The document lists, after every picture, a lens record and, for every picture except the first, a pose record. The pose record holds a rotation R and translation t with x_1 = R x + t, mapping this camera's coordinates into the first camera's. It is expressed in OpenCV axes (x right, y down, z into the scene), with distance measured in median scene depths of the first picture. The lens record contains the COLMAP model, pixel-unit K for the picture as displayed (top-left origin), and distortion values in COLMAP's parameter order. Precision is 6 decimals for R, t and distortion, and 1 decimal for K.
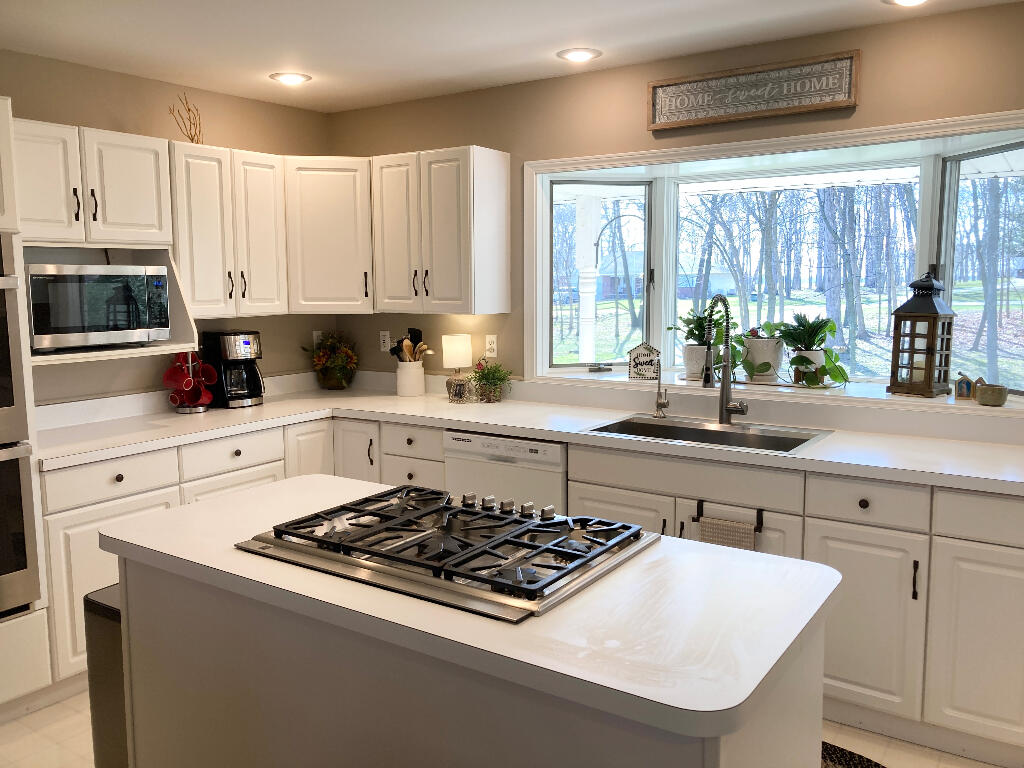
lens RADIAL K [[842.9, 0, 509.8], [0, 842.9, 374.5], [0, 0, 1]] dist [0.045835, -0.032622]
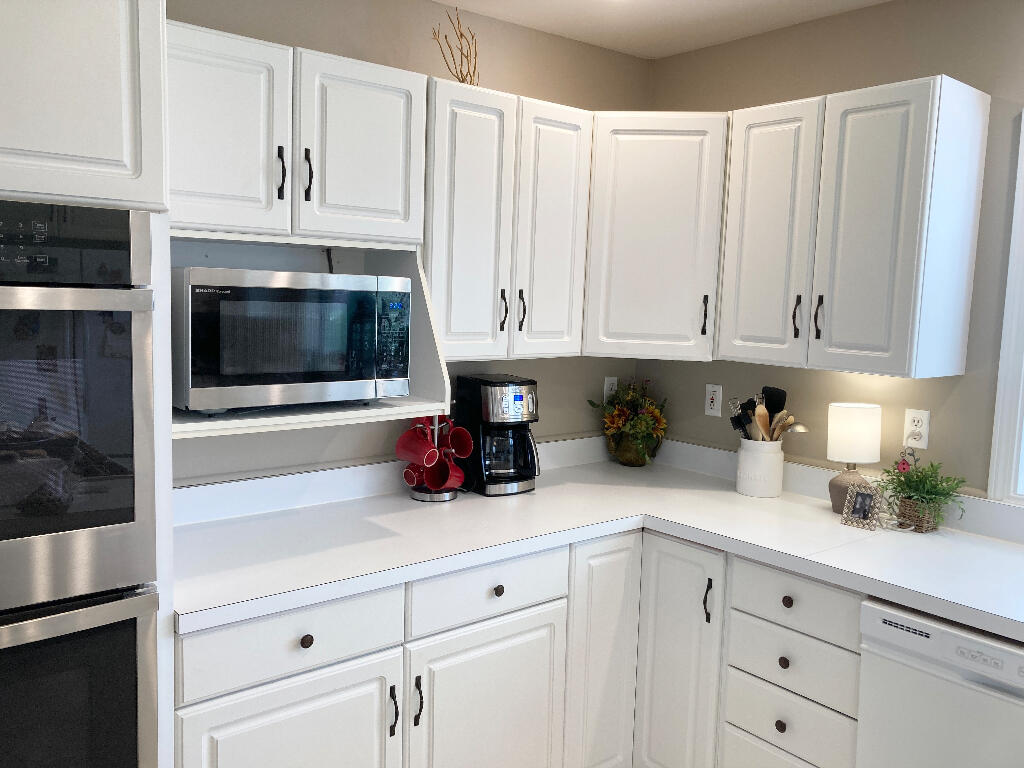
lens RADIAL K [[842.9, 0, 513.7], [0, 842.9, 386.9], [0, 0, 1]] dist [0.045835, -0.032622]
pose [[0.961346, 0.066677, -0.267148, -0.146315], [-0.068310, 0.997659, 0.003185, -0.049645], [0.266735, 0.015187, 0.963650, 0.385465]]
